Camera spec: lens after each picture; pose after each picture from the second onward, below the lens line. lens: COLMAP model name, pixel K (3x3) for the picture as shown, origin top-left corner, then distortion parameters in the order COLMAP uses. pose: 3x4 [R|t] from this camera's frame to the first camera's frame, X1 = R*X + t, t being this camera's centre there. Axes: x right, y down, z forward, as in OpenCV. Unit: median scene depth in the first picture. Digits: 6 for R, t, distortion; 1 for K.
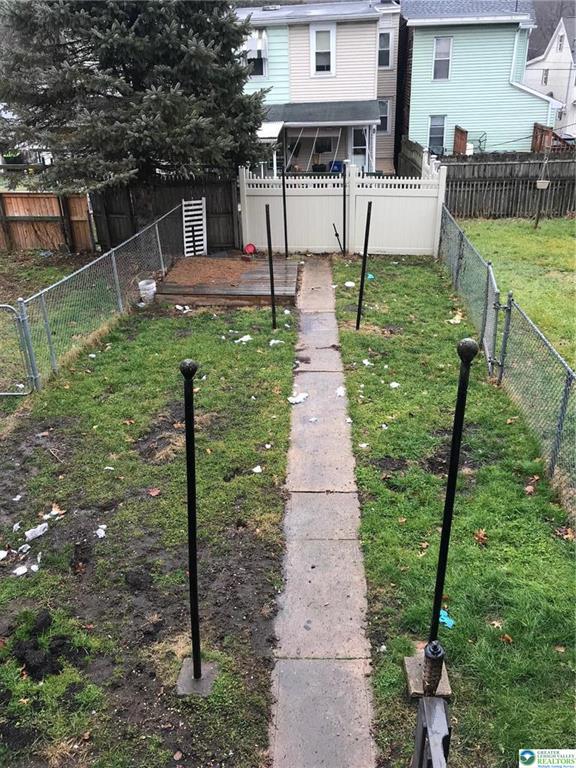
lens RADIAL K [[638.5, 0, 288.3], [0, 638.5, 375.6], [0, 0, 1]] dist [0.054746, -0.067158]
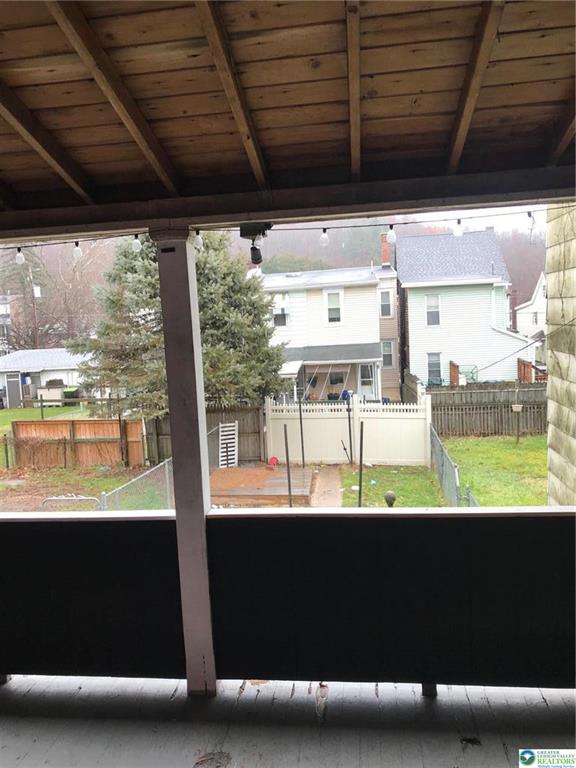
lens RADIAL K [[638.5, 0, 288.3], [0, 638.5, 375.6], [0, 0, 1]] dist [0.054746, -0.067158]
pose [[0.999181, -0.015230, -0.037489, 0.013926], [0.001682, 0.941300, -0.337567, 0.049666], [0.040430, 0.337228, 0.940555, -0.163429]]
